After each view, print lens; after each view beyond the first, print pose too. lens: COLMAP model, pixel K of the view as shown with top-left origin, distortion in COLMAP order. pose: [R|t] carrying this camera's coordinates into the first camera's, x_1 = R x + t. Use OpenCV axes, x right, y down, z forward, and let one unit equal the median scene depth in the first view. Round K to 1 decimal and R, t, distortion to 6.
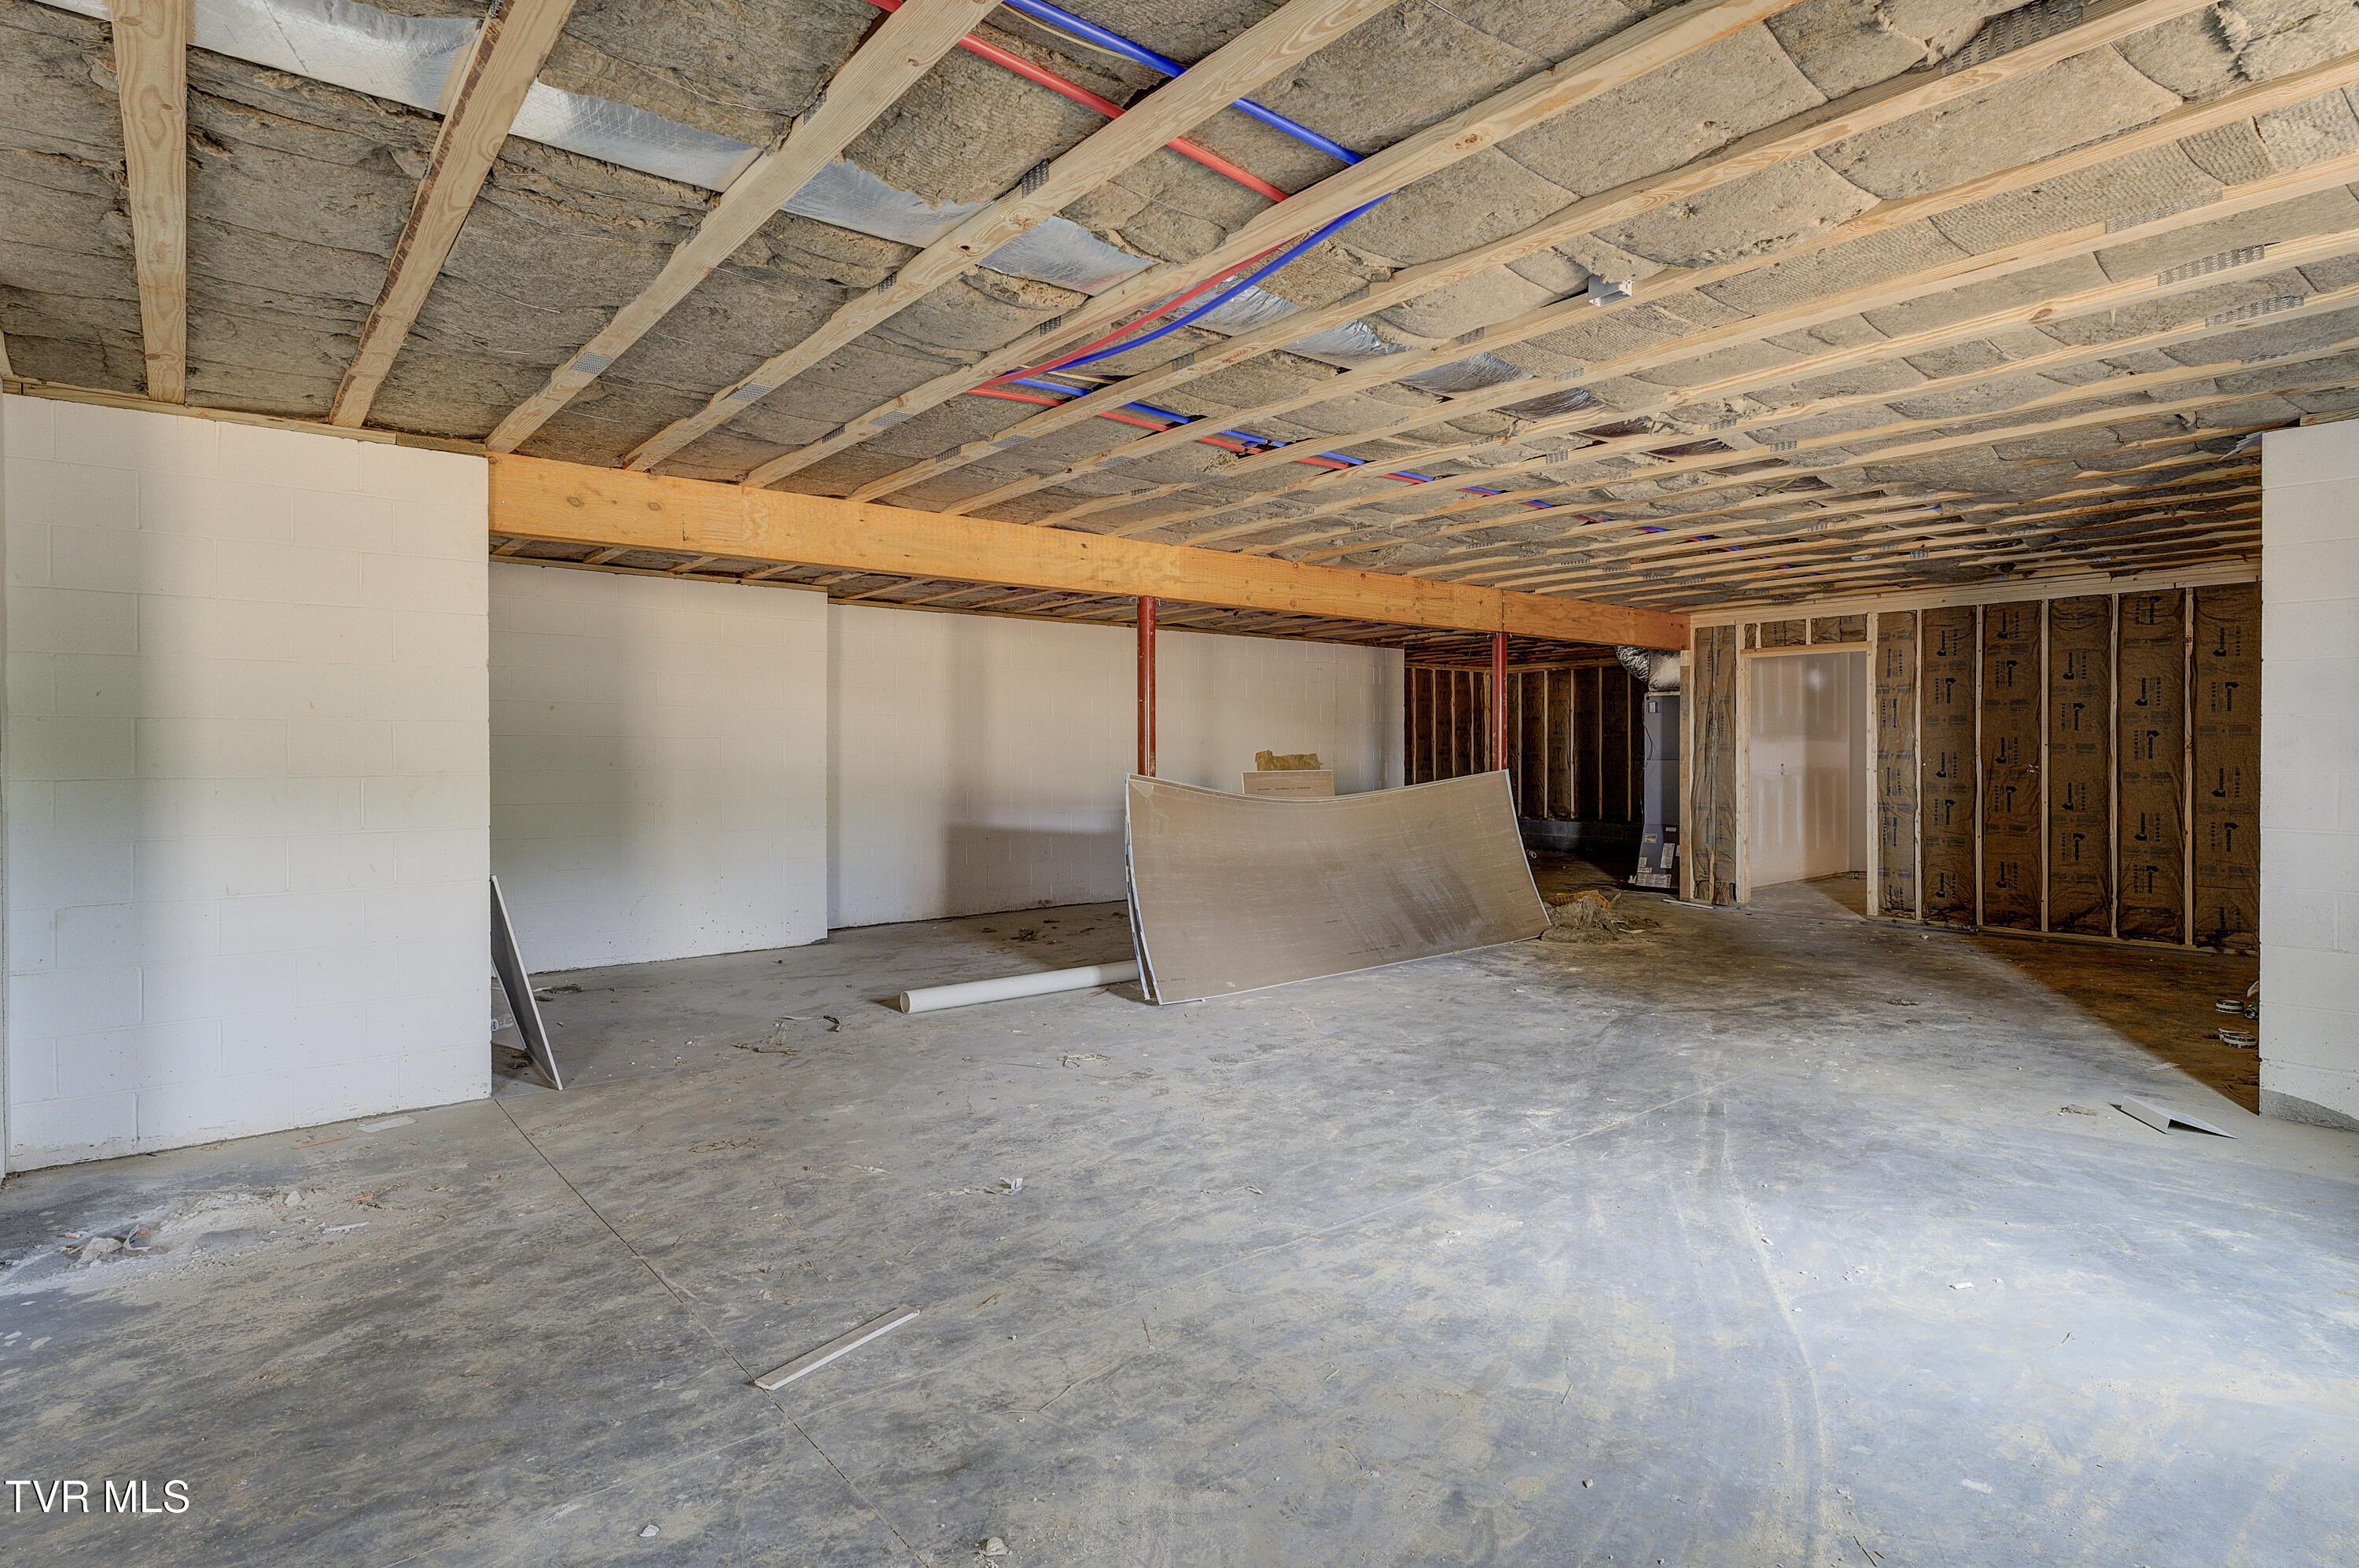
lens RADIAL K [[1211.9, 0, 1178.8], [0, 1211.9, 769.0], [0, 0, 1]] dist [-0.019673, -0.000478]
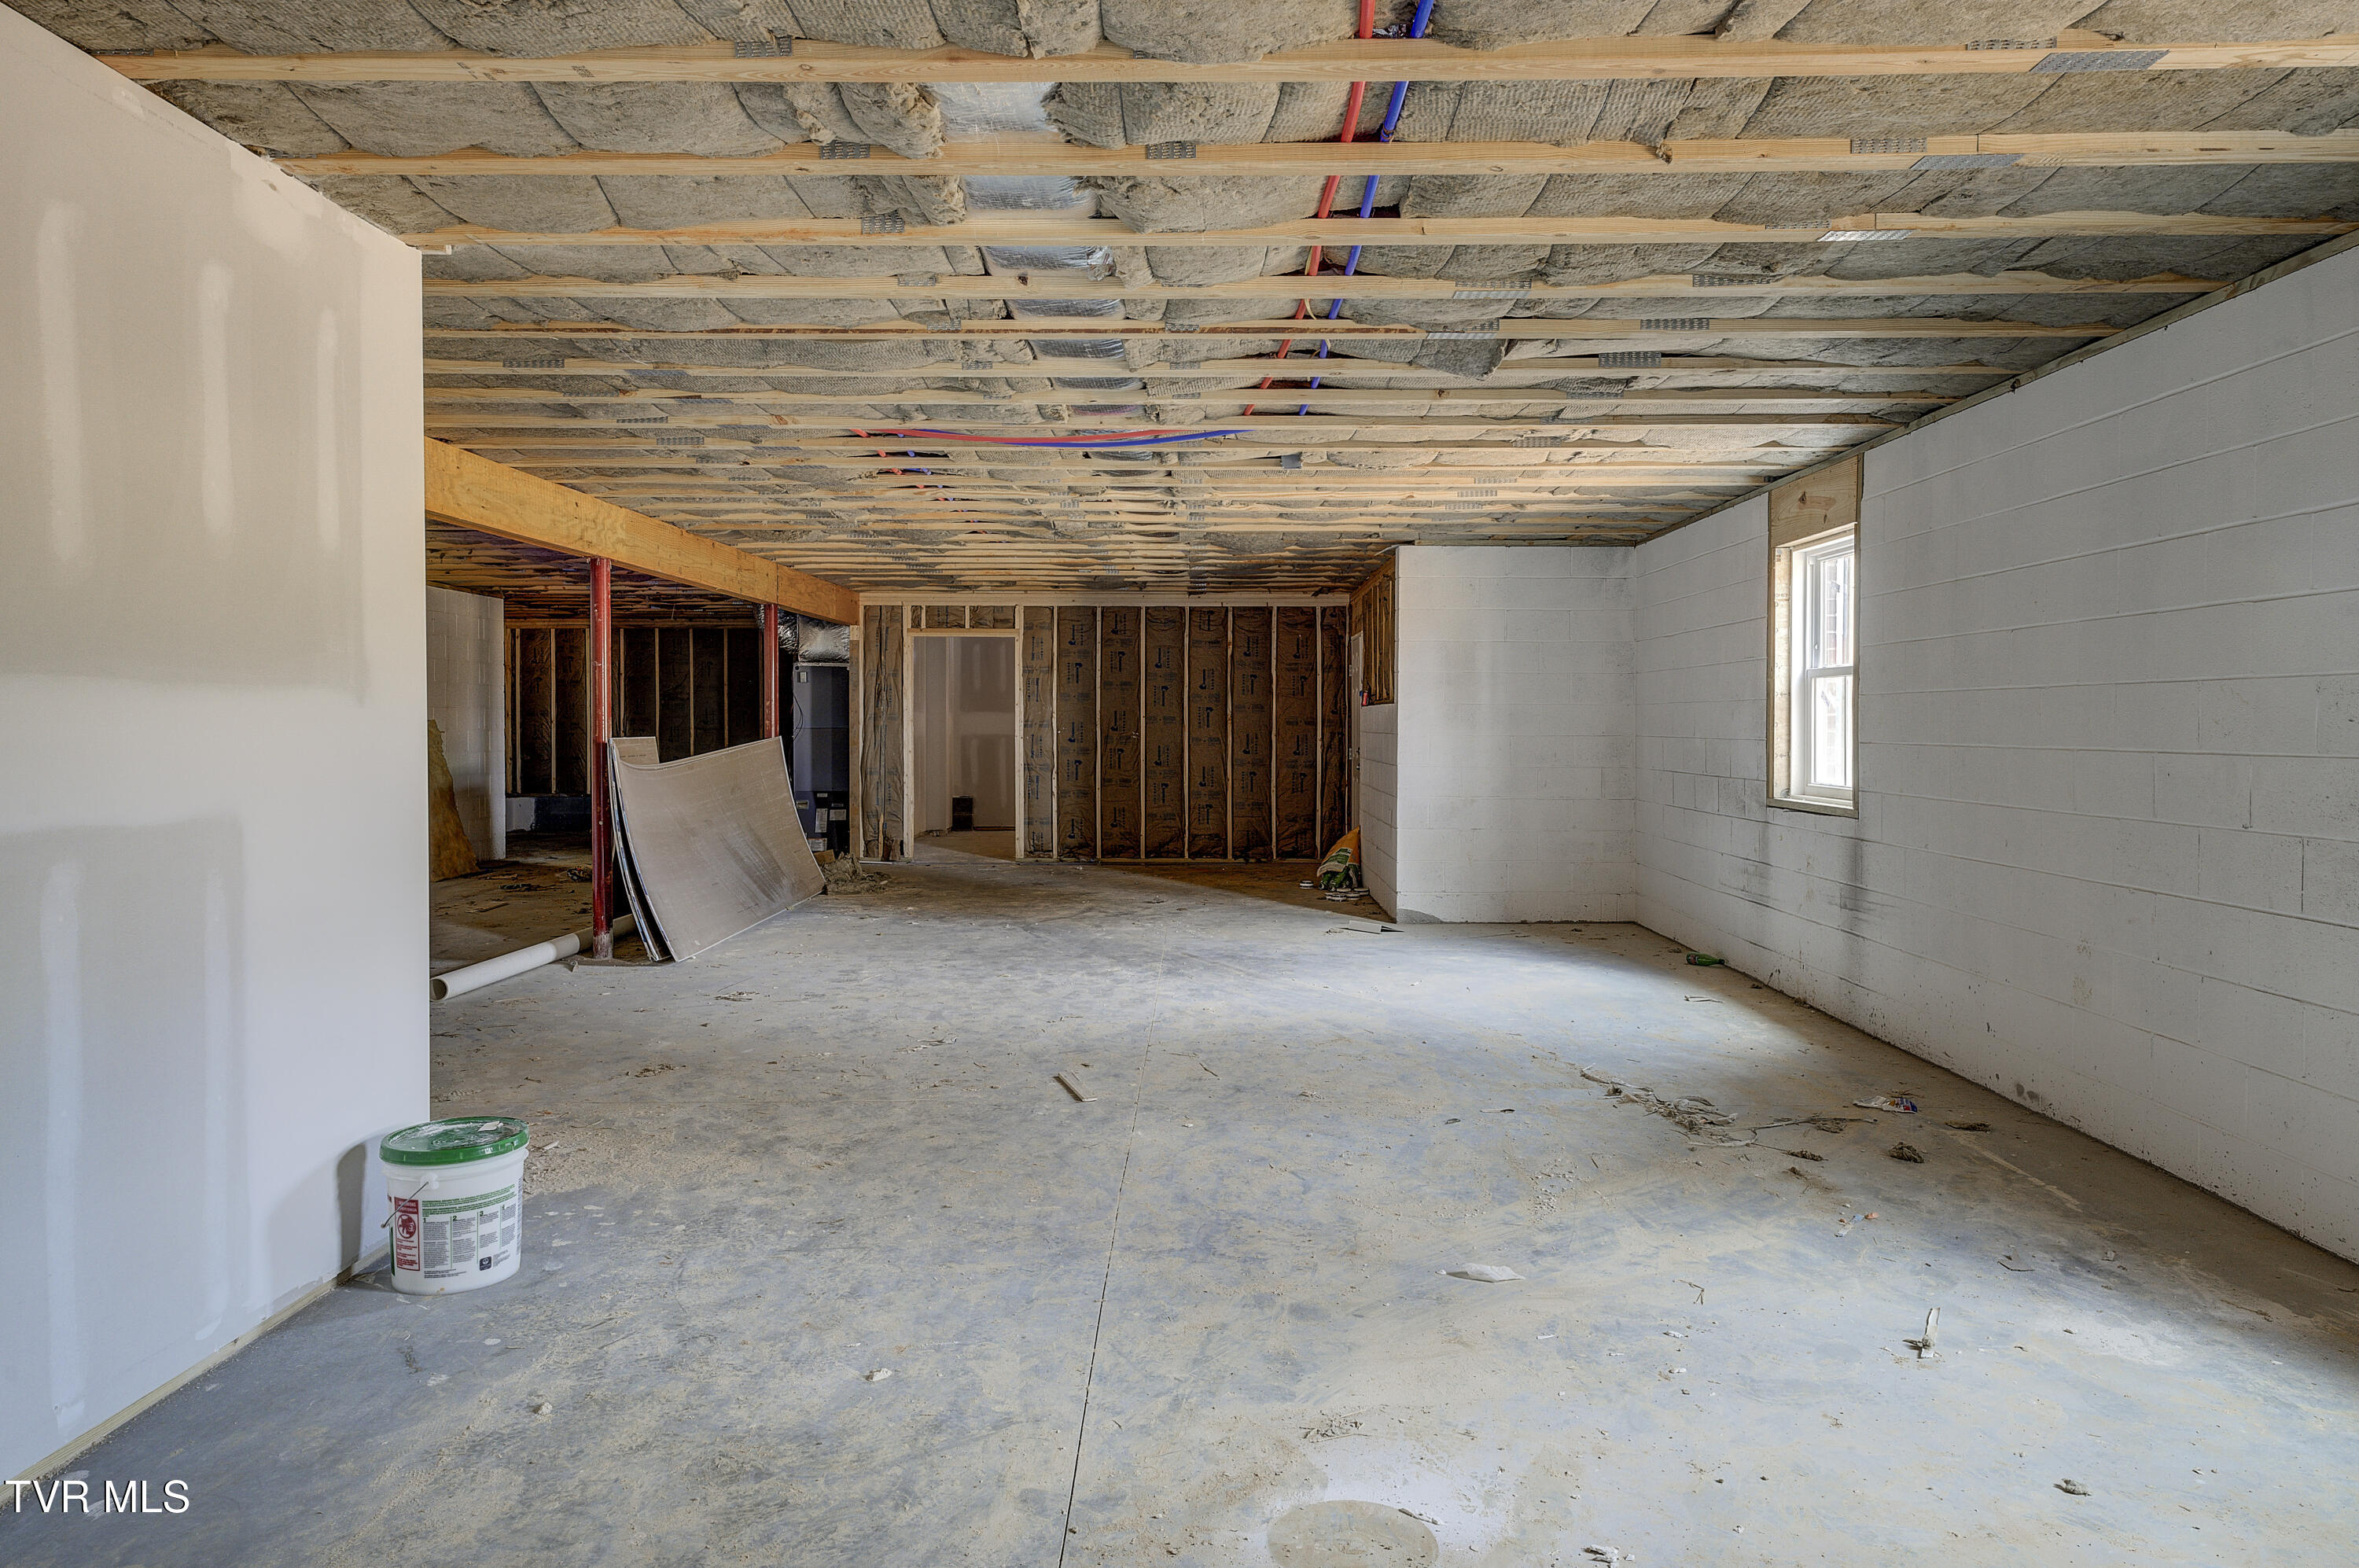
lens RADIAL K [[1609.4, 0, 1177.9], [0, 1609.4, 776.6], [0, 0, 1]] dist [0.004741, 0.000382]
pose [[0.638970, -0.020361, 0.768963, -0.582625], [0.005515, 0.999745, 0.021890, 0.006643], [-0.769212, -0.009746, 0.638919, -0.152300]]
